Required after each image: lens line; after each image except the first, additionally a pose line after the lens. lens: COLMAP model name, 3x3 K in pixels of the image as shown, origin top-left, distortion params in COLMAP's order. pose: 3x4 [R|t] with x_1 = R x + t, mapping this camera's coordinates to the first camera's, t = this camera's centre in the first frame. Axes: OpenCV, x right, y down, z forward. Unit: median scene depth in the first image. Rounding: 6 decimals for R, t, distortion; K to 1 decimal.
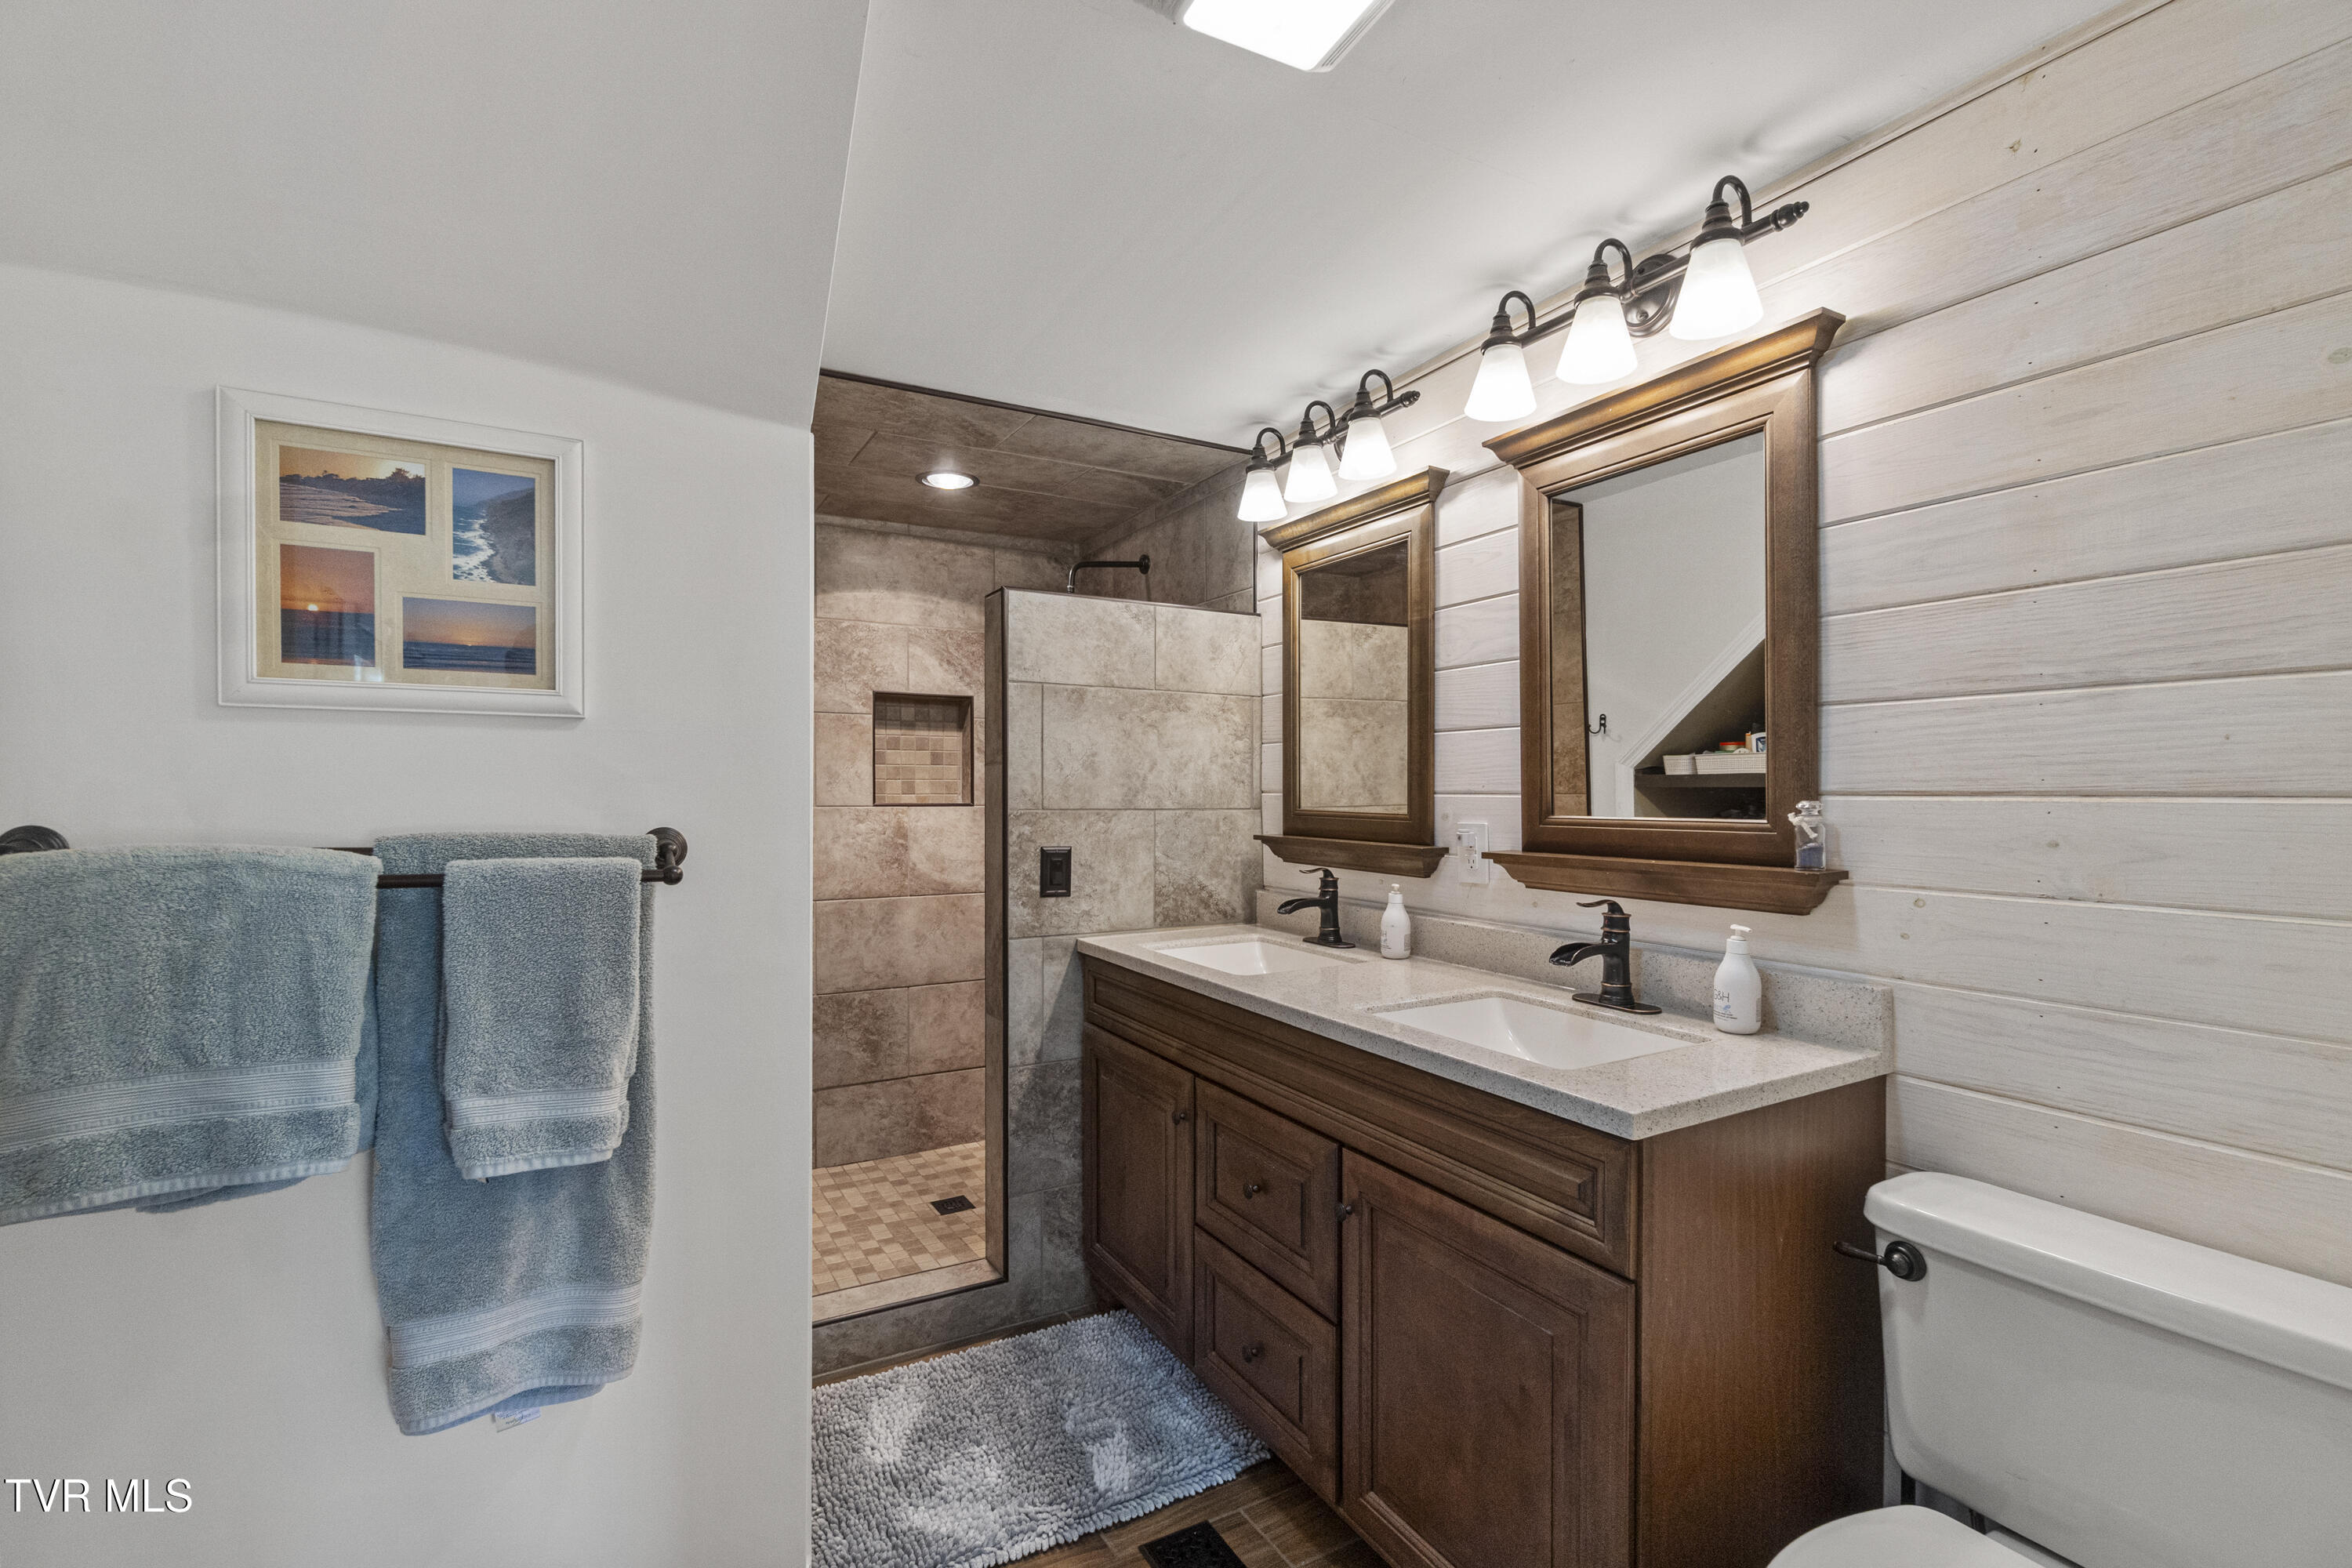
lens RADIAL K [[1022.6, 0, 1164.8], [0, 1022.6, 795.7], [0, 0, 1]] dist [-0.002855, 0.001119]
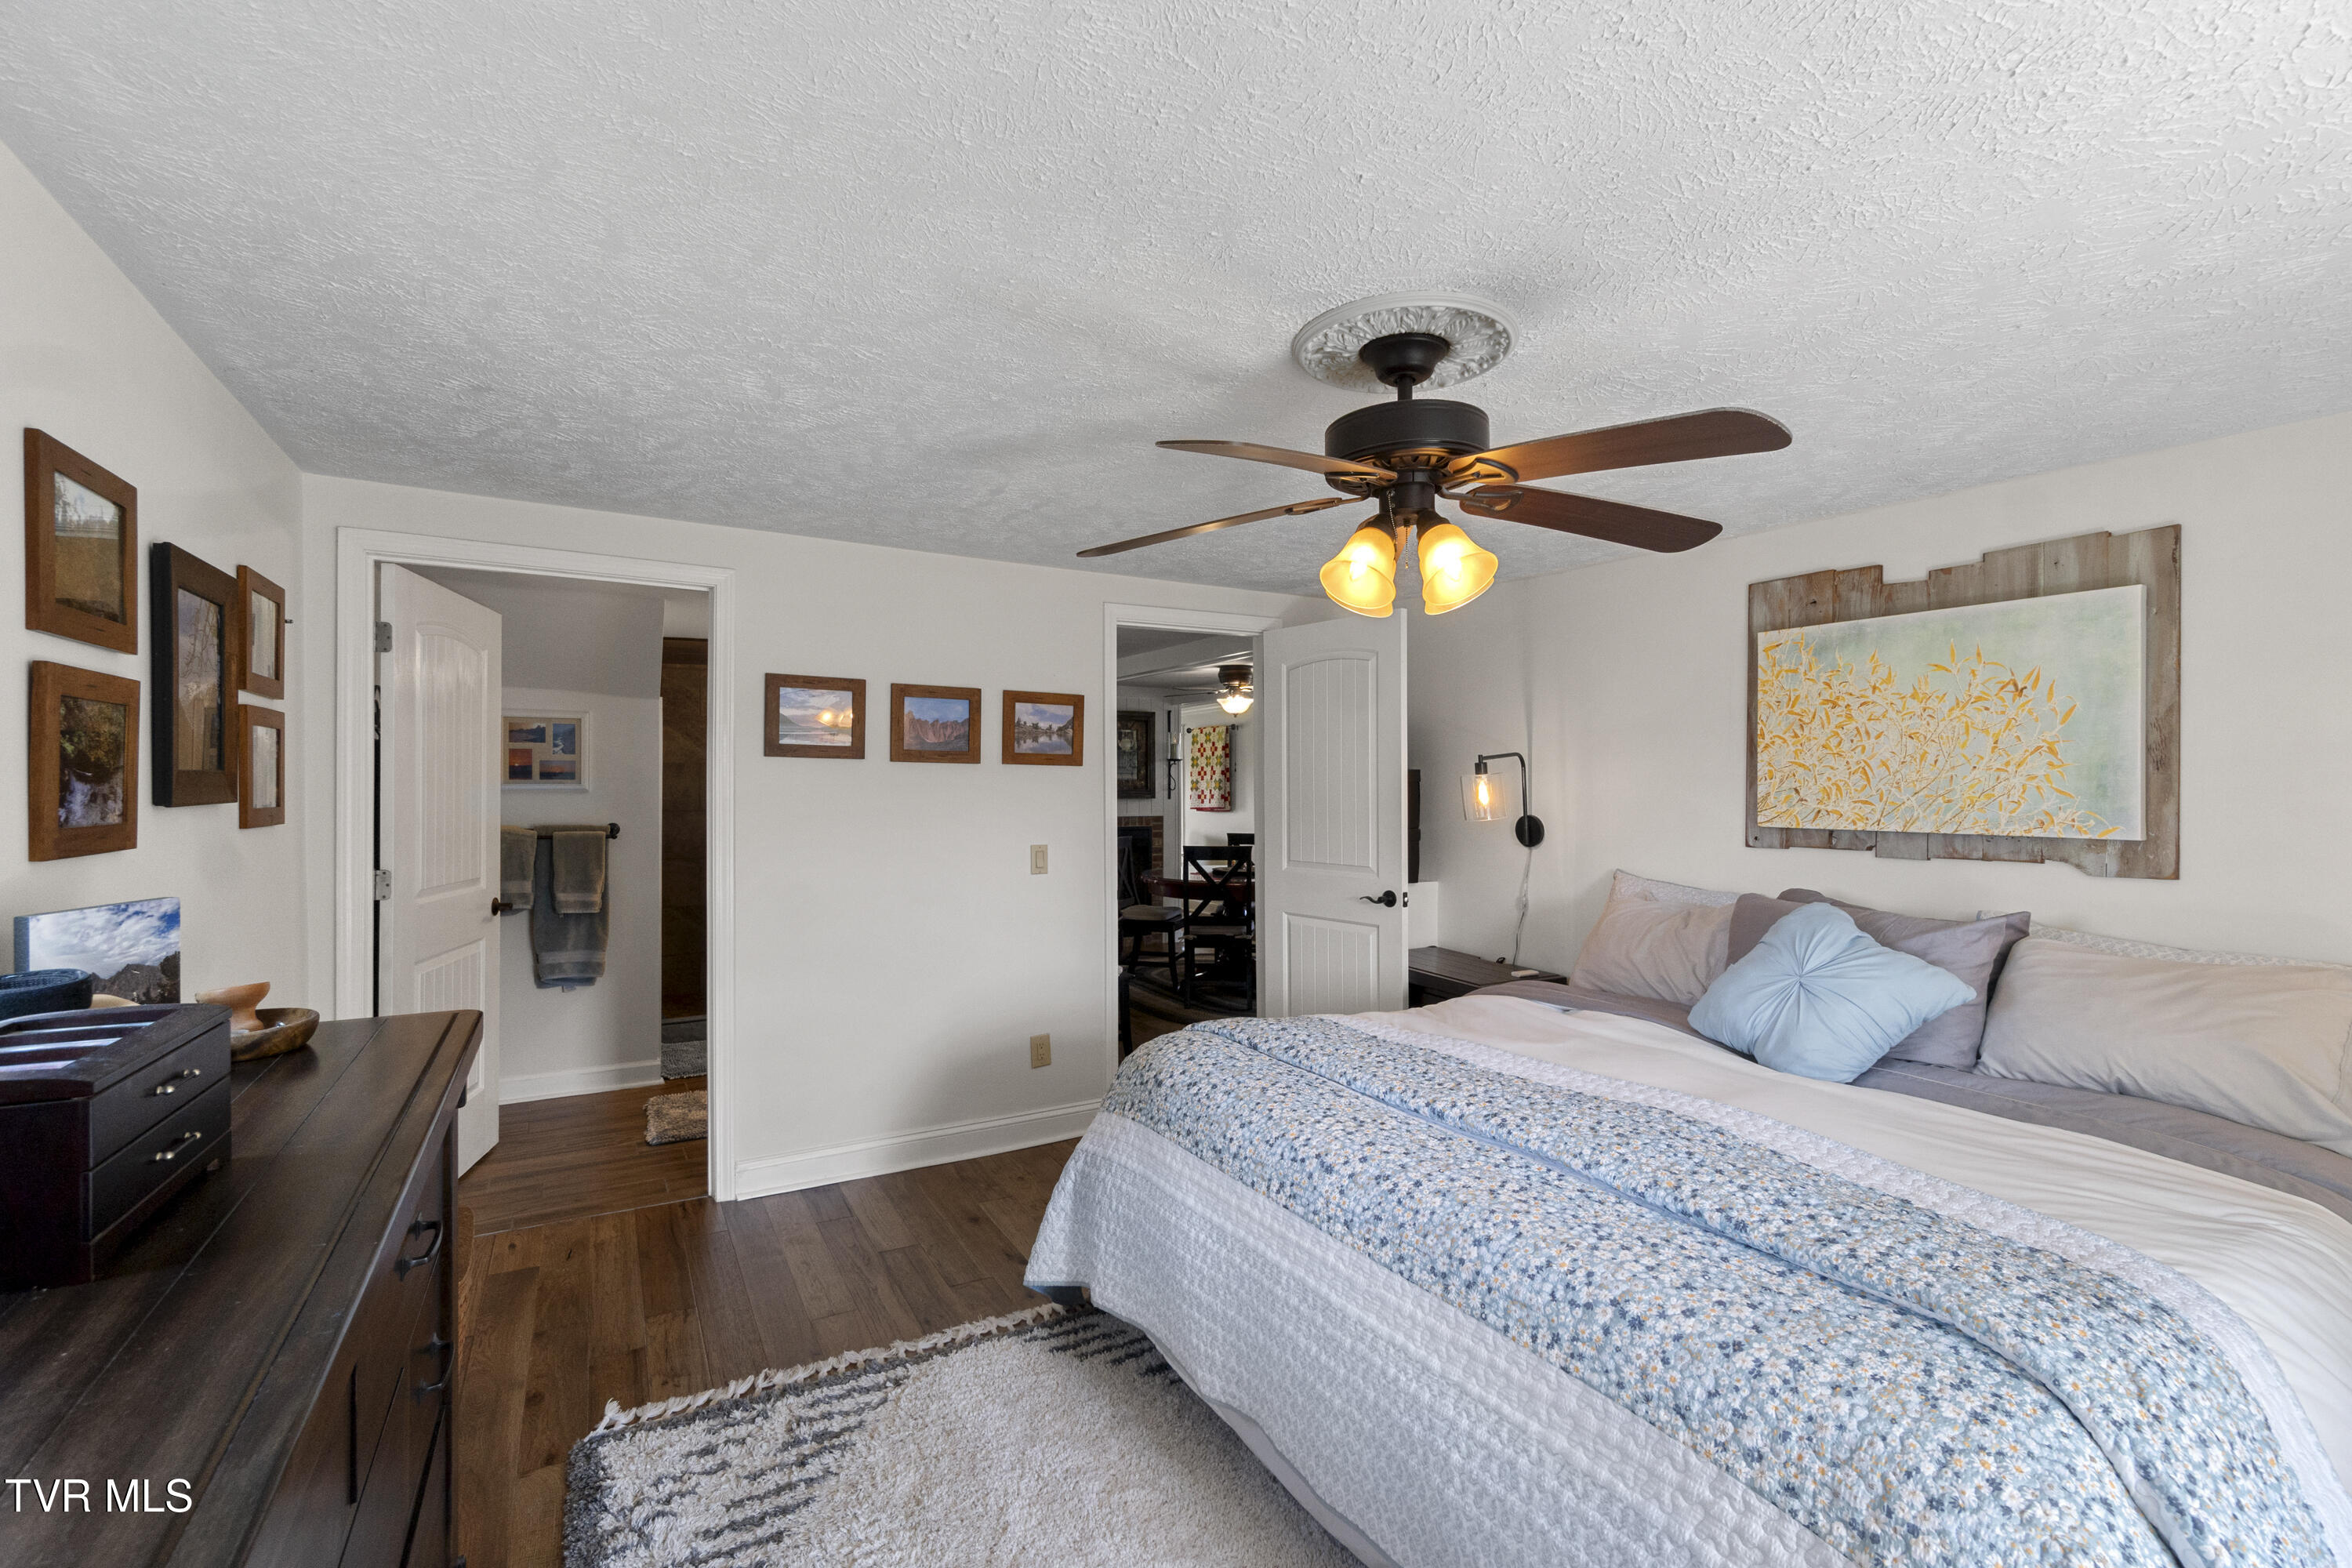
lens RADIAL K [[1022.6, 0, 1178.0], [0, 1022.6, 780.5], [0, 0, 1]] dist [-0.002855, 0.001119]
pose [[0.999376, 0.001039, 0.035301, 1.435811], [-0.000924, 0.999994, -0.003277, -0.114371], [-0.035304, 0.003243, 0.999371, -2.784229]]
